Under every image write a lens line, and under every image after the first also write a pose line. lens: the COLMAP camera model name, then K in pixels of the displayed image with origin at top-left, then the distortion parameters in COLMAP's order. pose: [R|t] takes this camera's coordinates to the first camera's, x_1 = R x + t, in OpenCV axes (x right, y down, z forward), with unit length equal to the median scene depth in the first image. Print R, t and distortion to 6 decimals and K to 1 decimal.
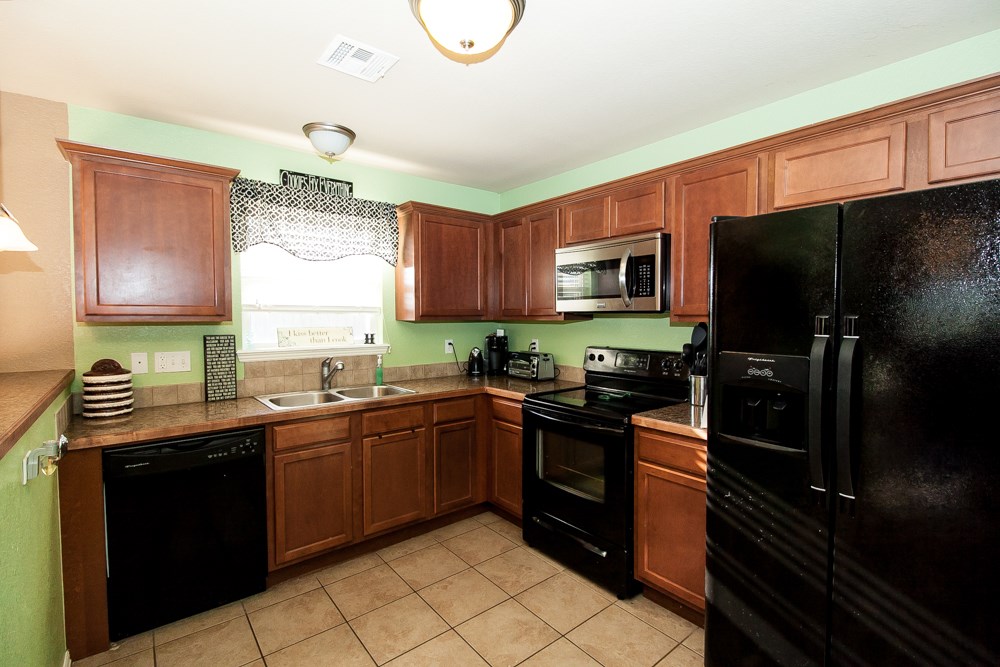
lens RADIAL K [[453.4, 0, 505.1], [0, 453.4, 330.3], [0, 0, 1]] dist [0.012983, -0.012380]
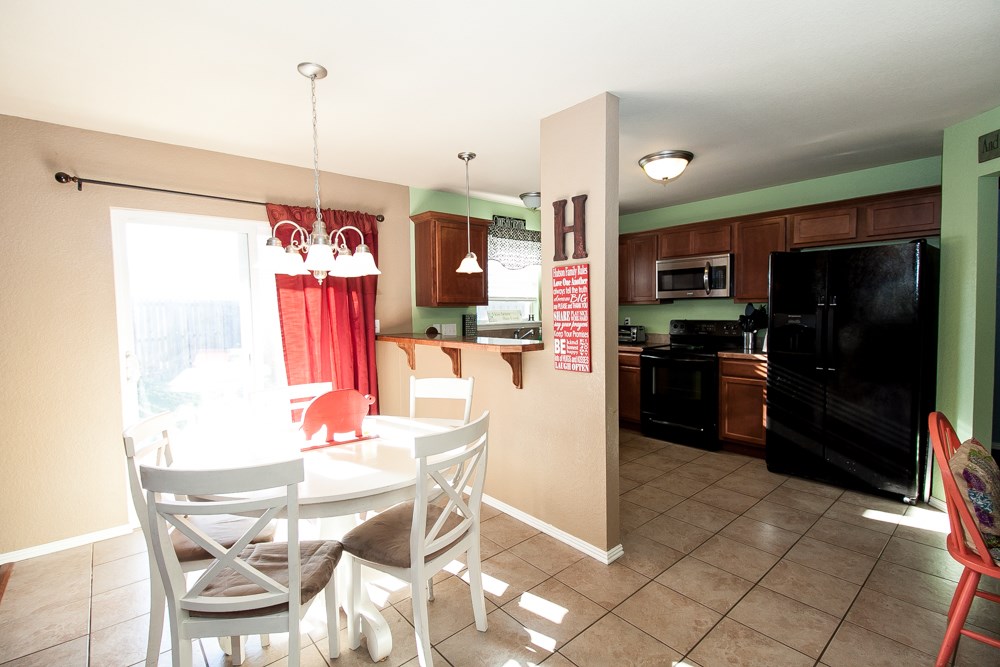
lens RADIAL K [[453.4, 0, 502.1], [0, 453.4, 332.8], [0, 0, 1]] dist [0.012983, -0.012380]
pose [[0.999197, -0.015574, 0.036914, -0.601317], [0.014766, 0.999647, 0.022066, 0.045328], [-0.037244, -0.021504, 0.999075, -0.746528]]
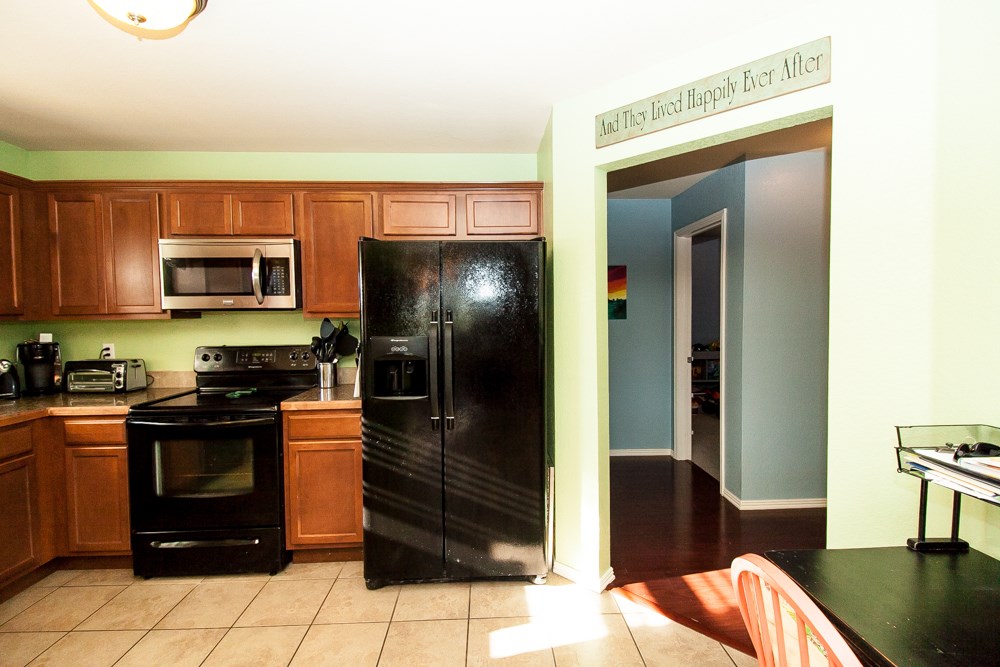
lens RADIAL K [[453.4, 0, 505.0], [0, 453.4, 330.8], [0, 0, 1]] dist [0.012983, -0.012380]
pose [[0.590857, -0.031100, 0.806176, -0.247959], [0.035509, 0.999291, 0.012525, 0.016606], [-0.805994, 0.021226, 0.591543, -0.083692]]
